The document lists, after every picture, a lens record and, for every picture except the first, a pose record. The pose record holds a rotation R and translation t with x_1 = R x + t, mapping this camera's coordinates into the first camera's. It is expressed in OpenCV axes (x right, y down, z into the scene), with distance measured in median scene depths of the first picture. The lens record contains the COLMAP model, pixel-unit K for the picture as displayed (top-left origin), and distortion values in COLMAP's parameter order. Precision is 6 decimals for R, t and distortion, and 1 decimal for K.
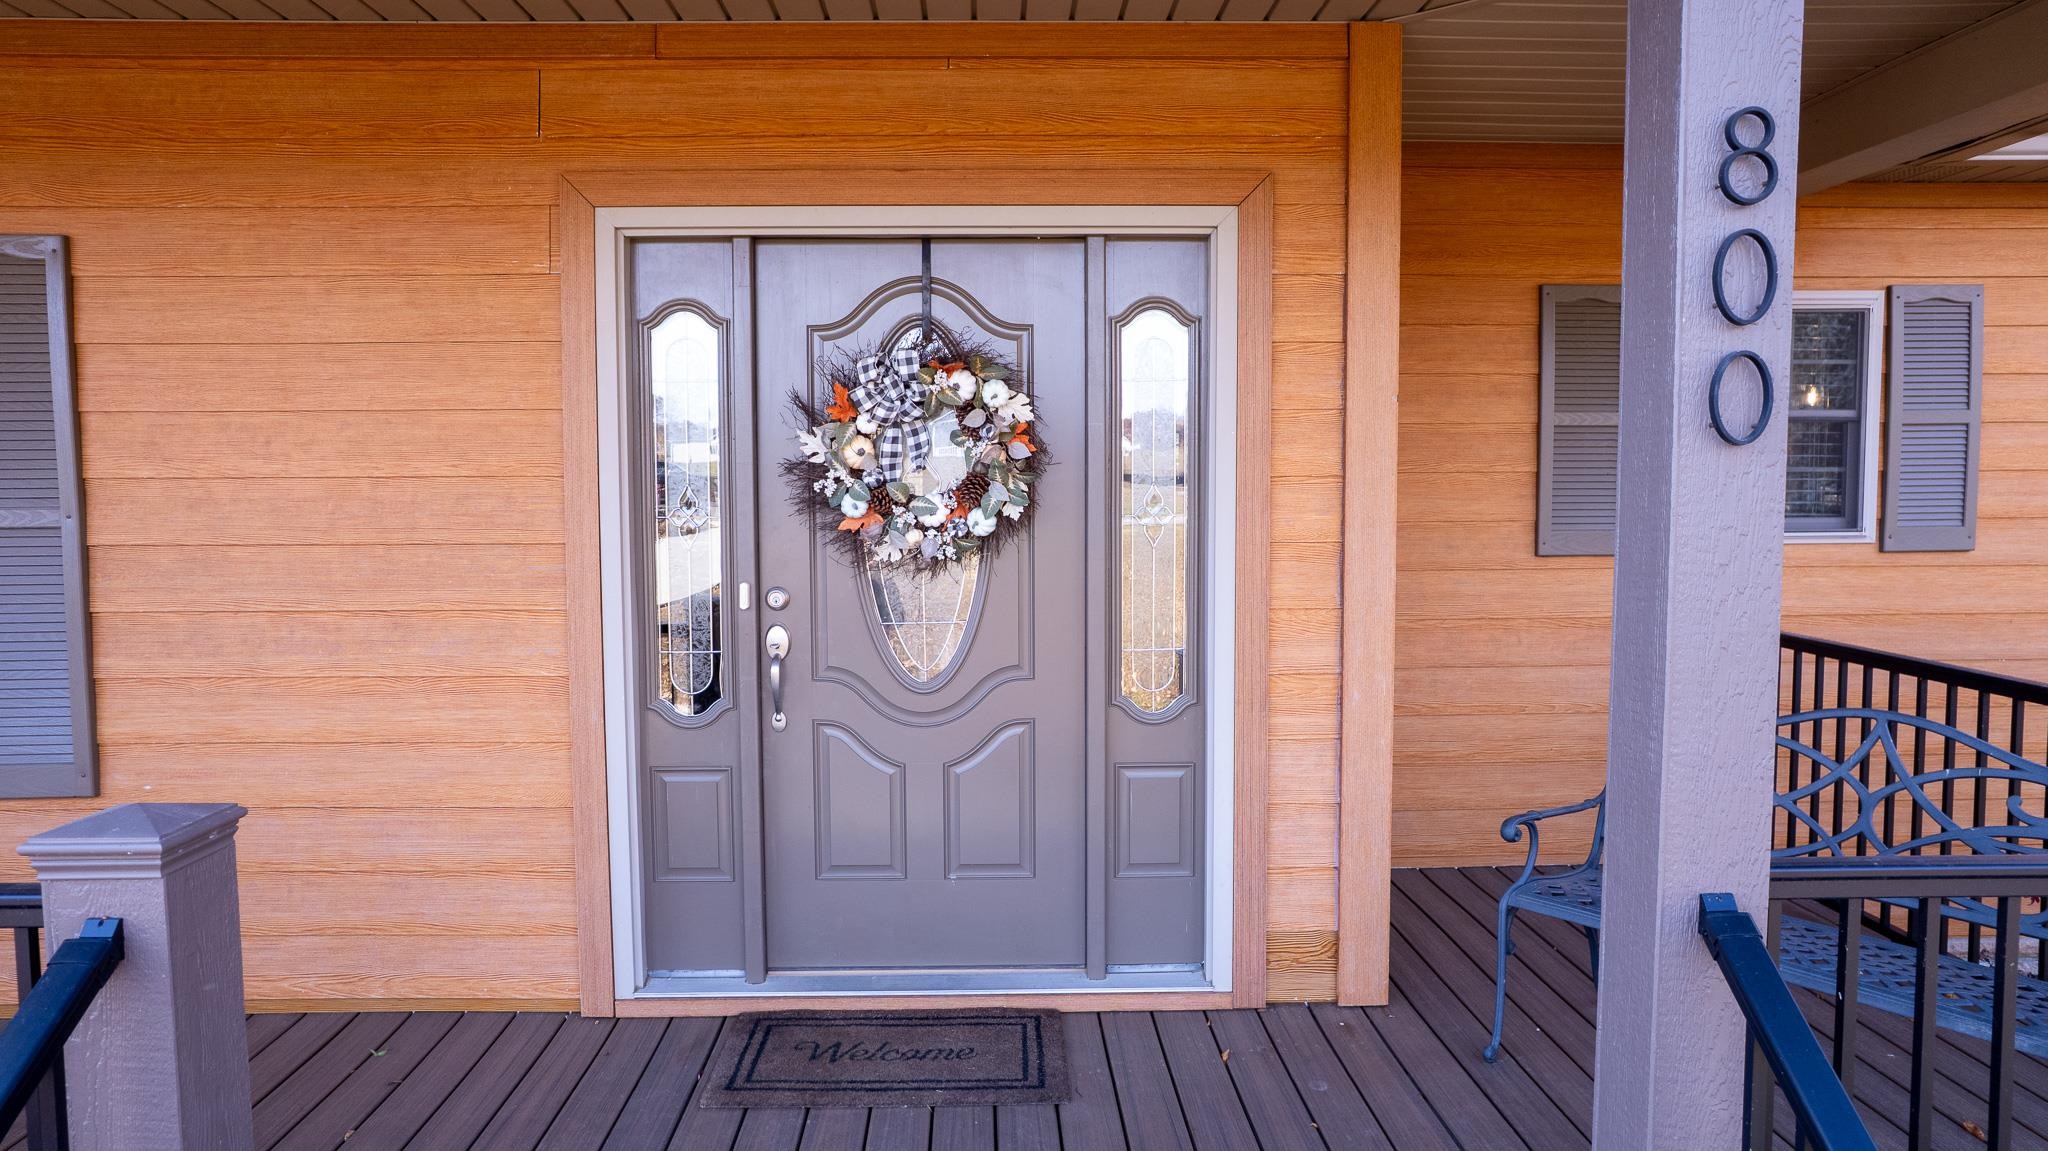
lens RADIAL K [[1289.1, 0, 1013.4], [0, 1289.1, 571.1], [0, 0, 1]] dist [-0.004562, 0.000161]
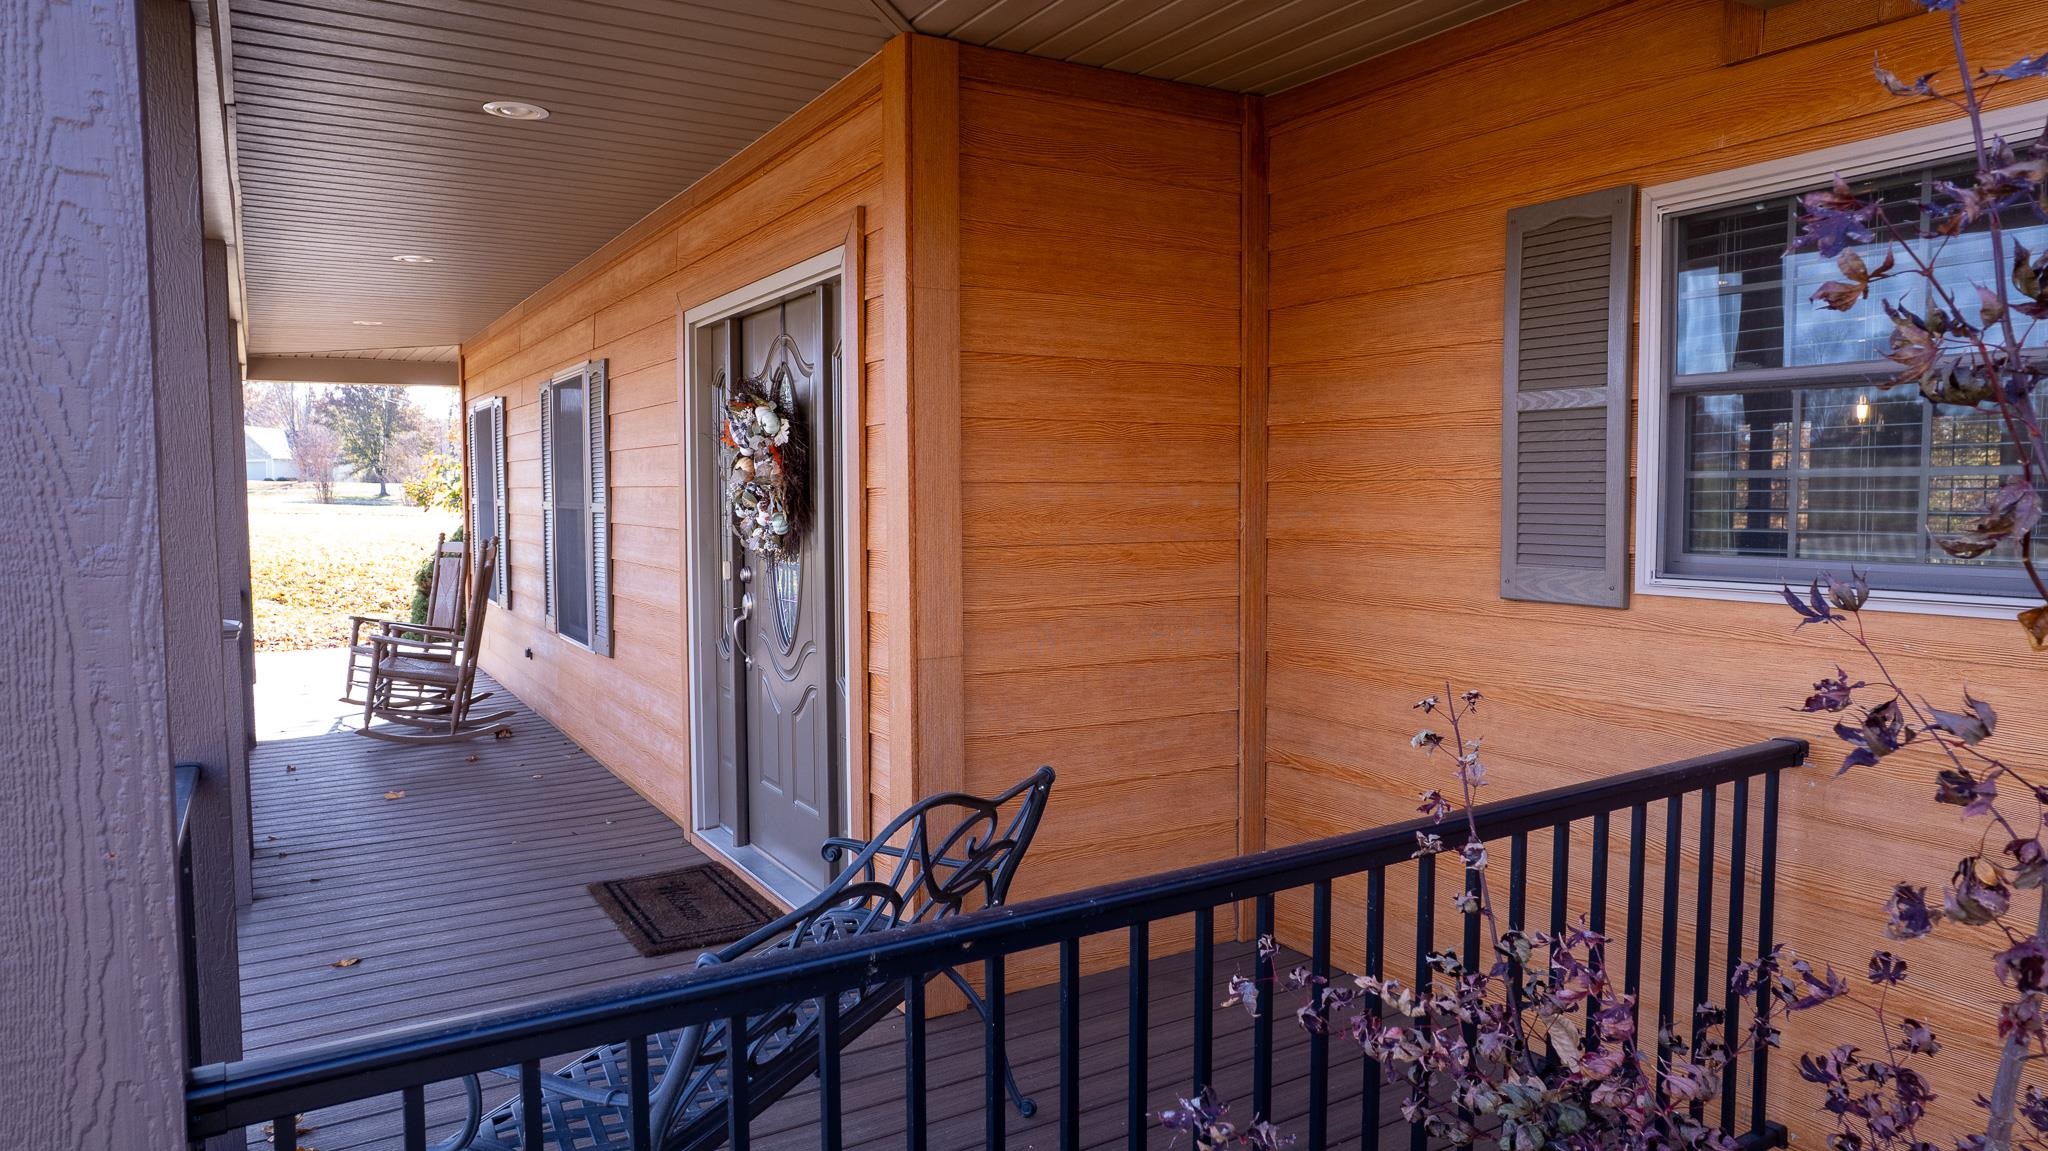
lens RADIAL K [[1289.1, 0, 1017.3], [0, 1289.1, 575.1], [0, 0, 1]] dist [-0.004562, 0.000161]
pose [[0.495767, 0.059511, -0.866414, 0.883543], [-0.060919, 0.997575, 0.033662, -0.032117], [0.866316, 0.036093, 0.498190, 0.422870]]
